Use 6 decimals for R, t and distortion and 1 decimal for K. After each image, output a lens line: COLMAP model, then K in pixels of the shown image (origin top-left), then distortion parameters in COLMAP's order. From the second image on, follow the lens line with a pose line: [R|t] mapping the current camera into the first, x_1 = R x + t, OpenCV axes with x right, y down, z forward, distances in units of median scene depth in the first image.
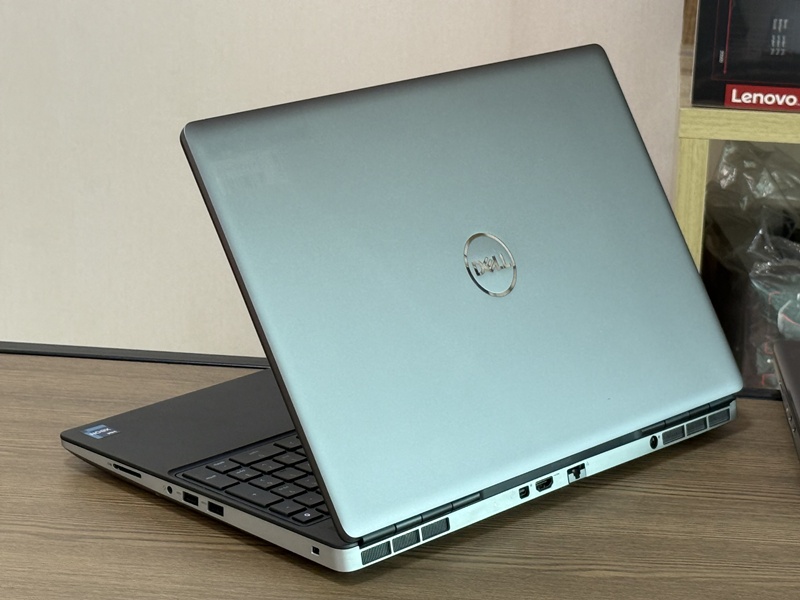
lens RADIAL K [[2282.1, 0, 400.0], [0, 2282.1, 300.0], [0, 0, 1]] dist [0.109060, 0.691152]
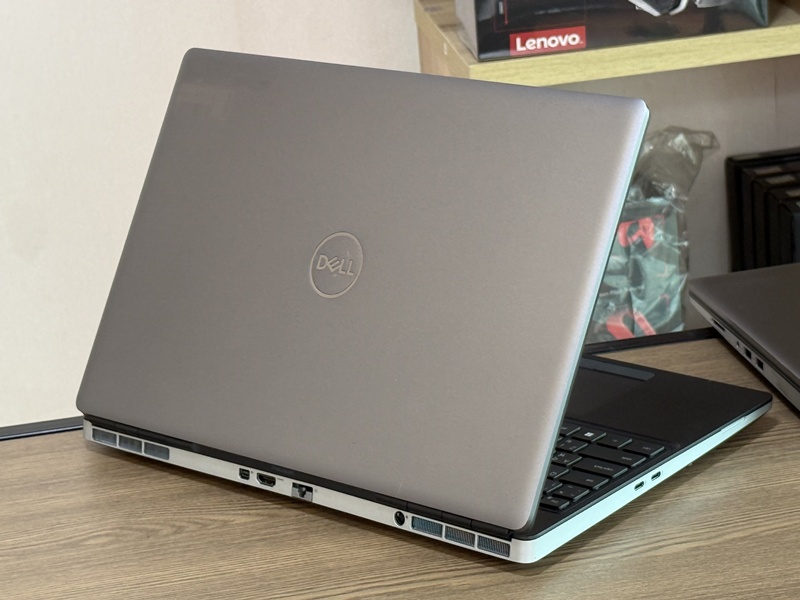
lens RADIAL K [[2282.1, 0, 400.0], [0, 2282.1, 300.0], [0, 0, 1]] dist [0.109060, 0.691152]
pose [[0.958813, -0.194041, 0.207424, -0.132587], [0.189711, 0.980993, 0.040765, -0.030495], [-0.211392, 0.000264, 0.977401, 0.037650]]
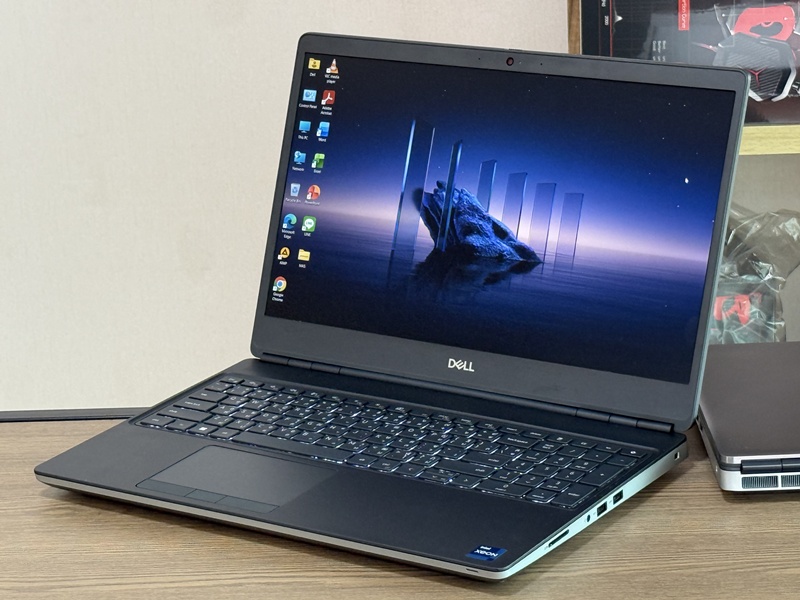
lens RADIAL K [[2360.2, 0, 400.0], [0, 2360.2, 300.0], [0, 0, 1]] dist [0.128942, -1.402521]
pose [[0.995343, -0.088090, 0.039156, -0.005274], [0.088584, 0.996007, -0.011045, -0.002615], [-0.038026, 0.014462, 0.999172, -0.076129]]
